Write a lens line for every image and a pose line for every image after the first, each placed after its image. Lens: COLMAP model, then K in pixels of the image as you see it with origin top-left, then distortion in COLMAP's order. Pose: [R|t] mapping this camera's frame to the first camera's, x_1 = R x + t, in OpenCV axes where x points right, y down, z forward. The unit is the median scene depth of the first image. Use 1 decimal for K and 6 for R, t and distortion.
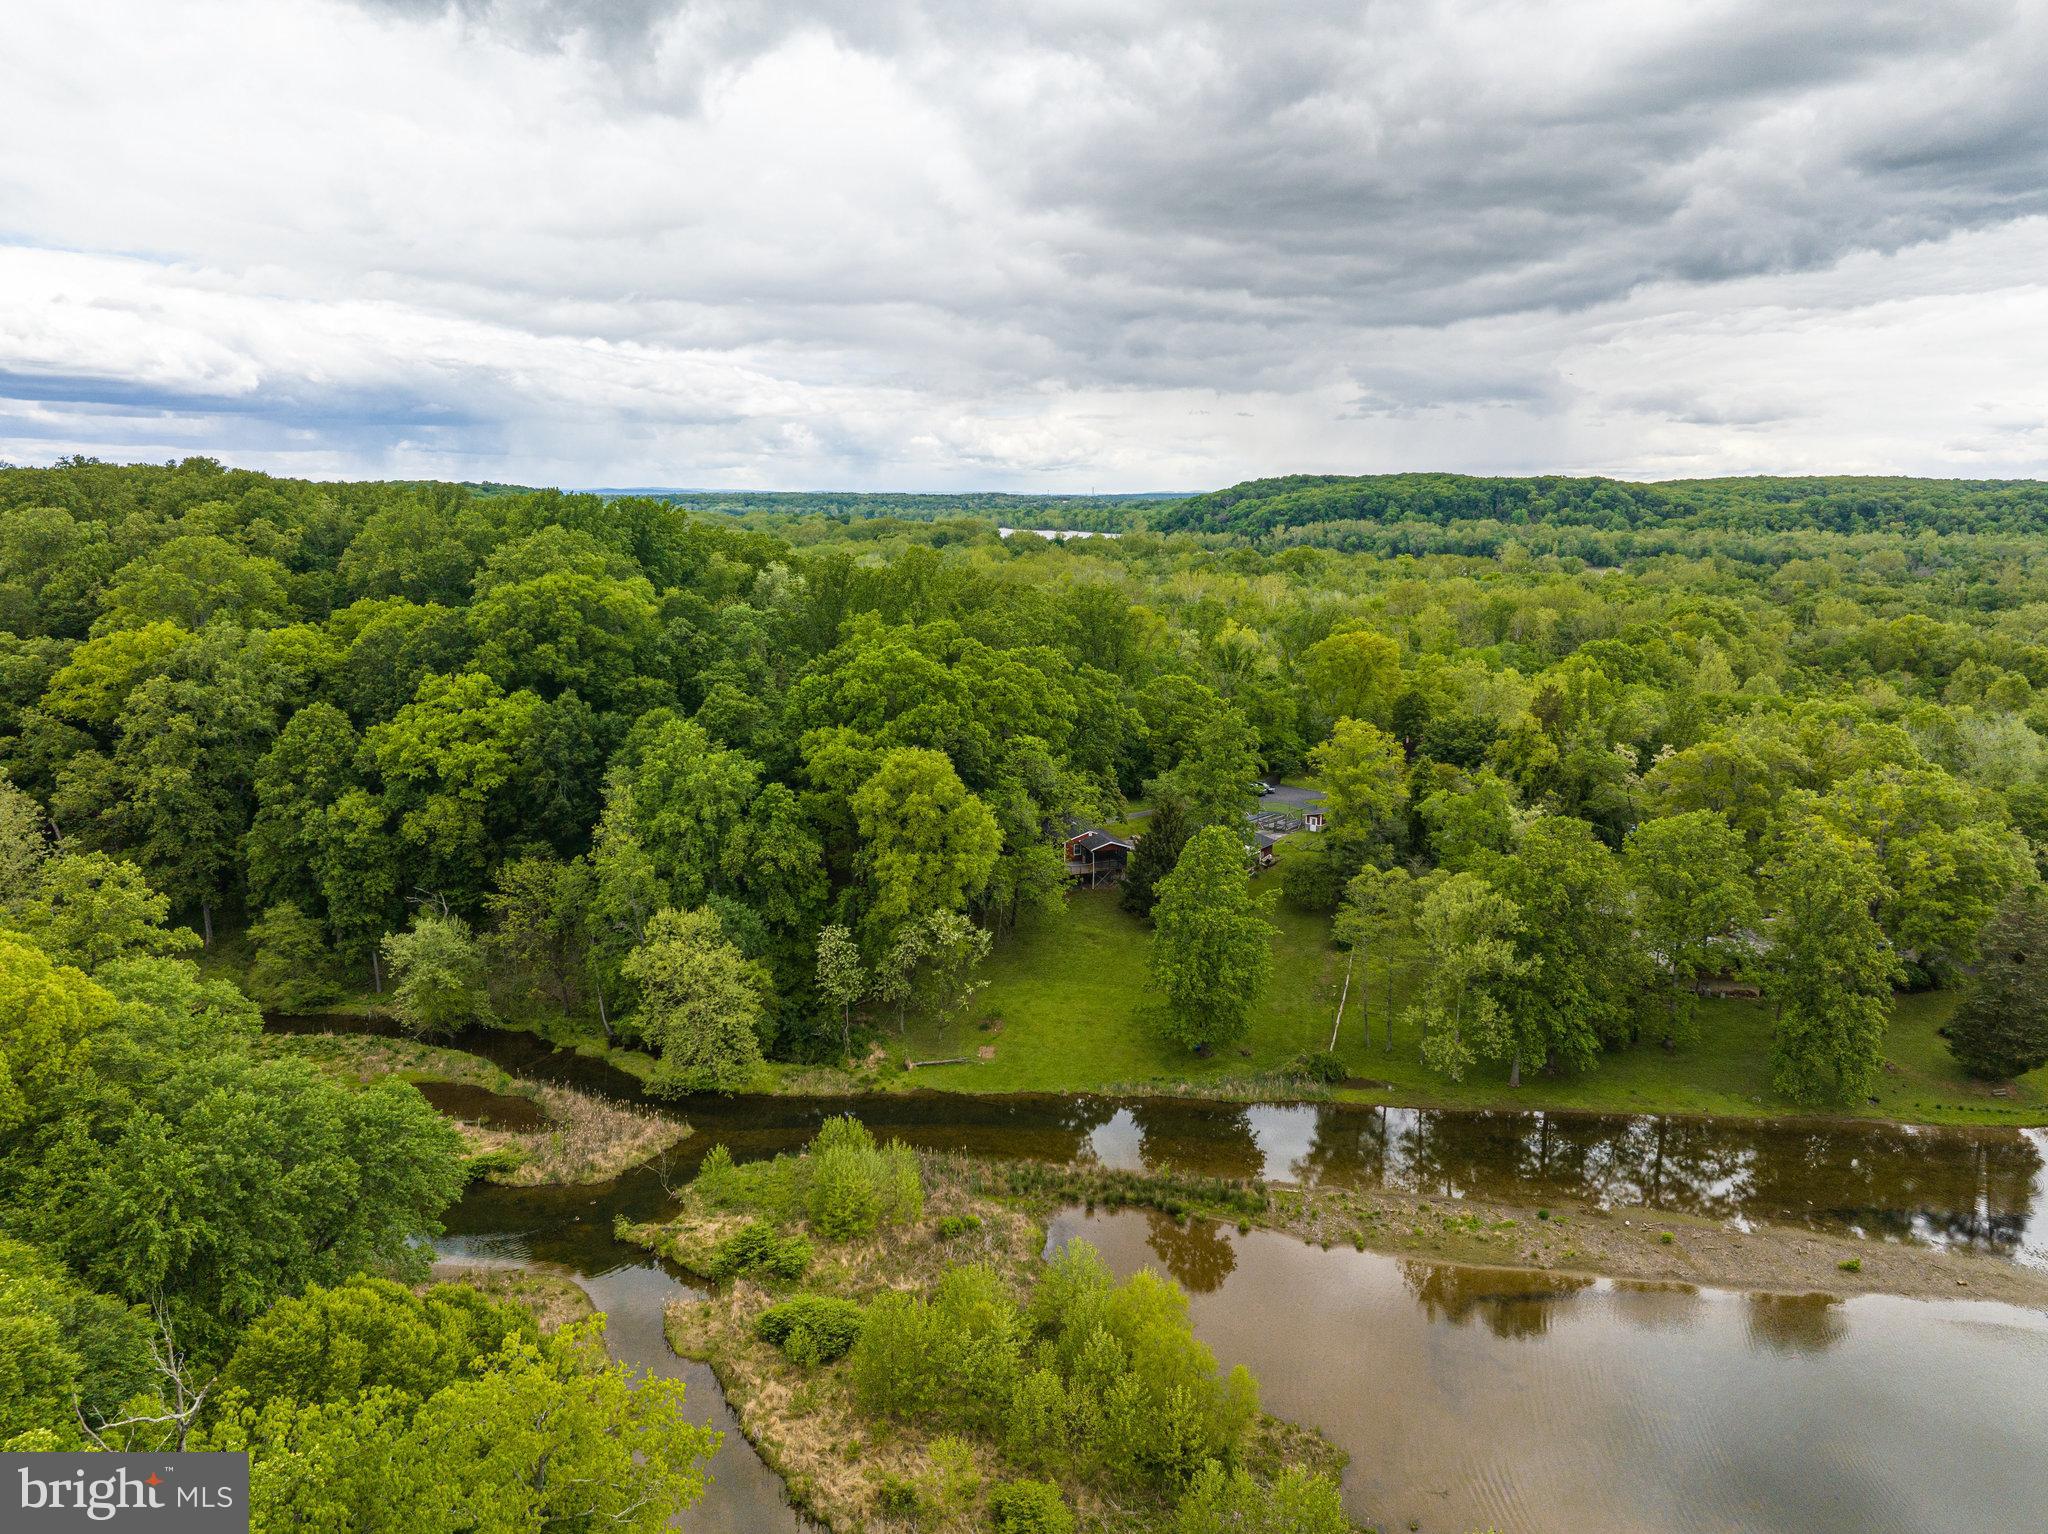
lens RADIAL K [[1433.3, 0, 1036.7], [0, 1433.3, 761.6], [0, 0, 1]] dist [-0.006628, 0.009097]
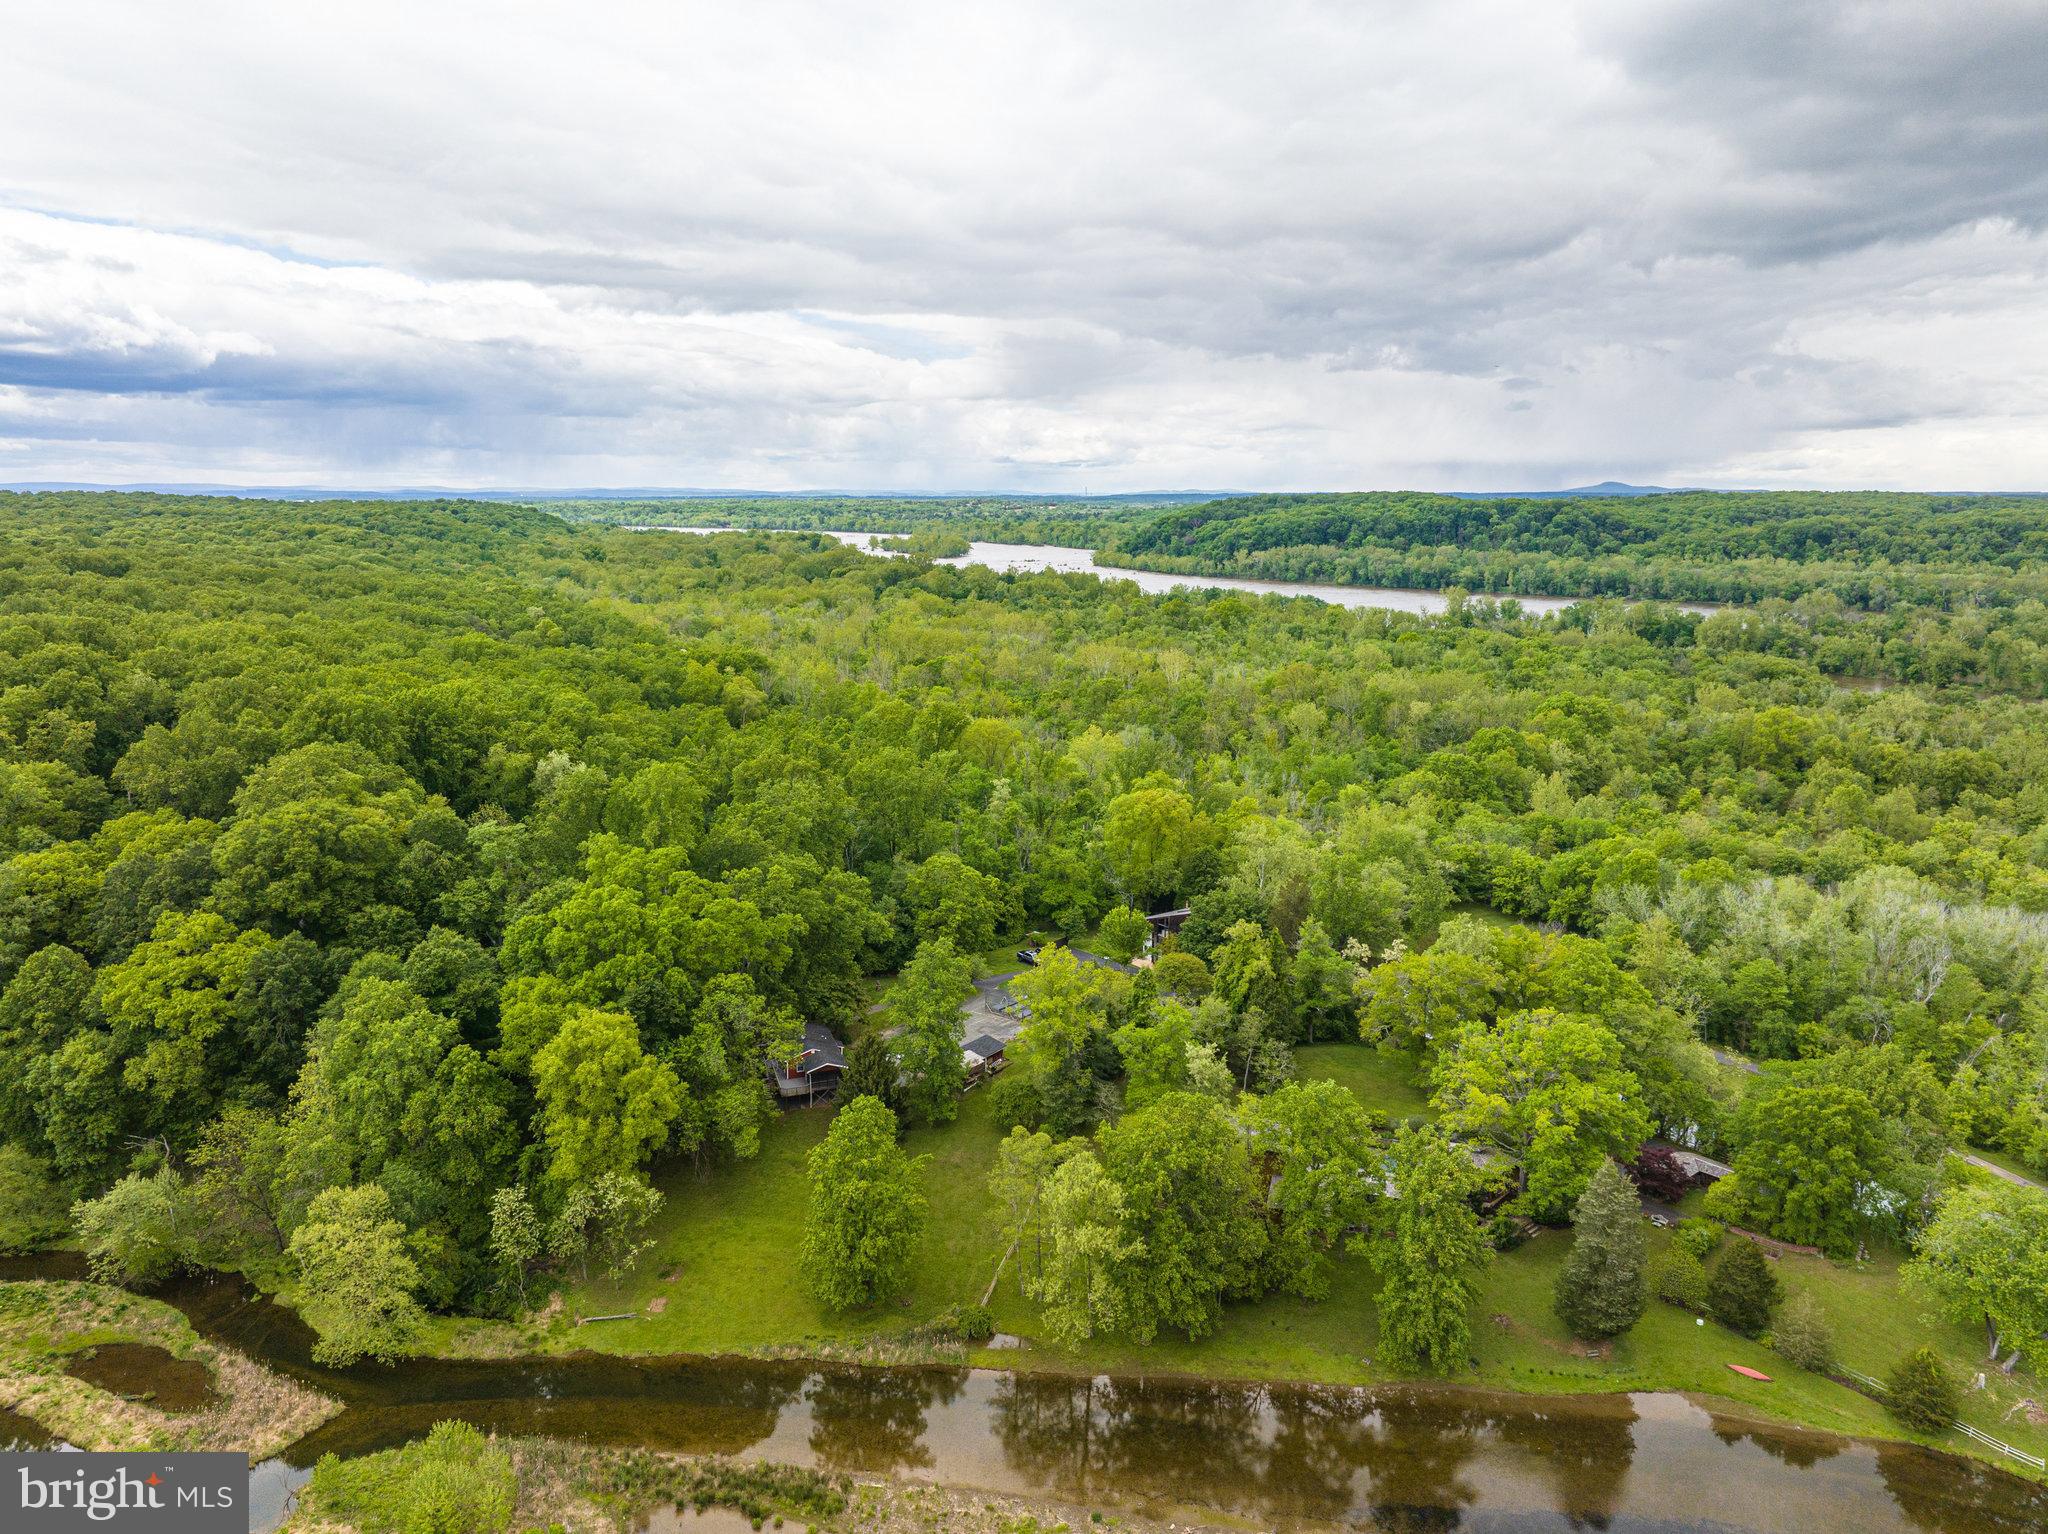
lens RADIAL K [[1433.3, 0, 1010.7], [0, 1433.3, 771.9], [0, 0, 1]] dist [-0.006628, 0.009097]
pose [[0.999988, -0.002910, 0.003843, 0.200323], [0.002939, 0.999967, -0.007540, -0.162484], [-0.003821, 0.007552, 0.999964, -0.051446]]
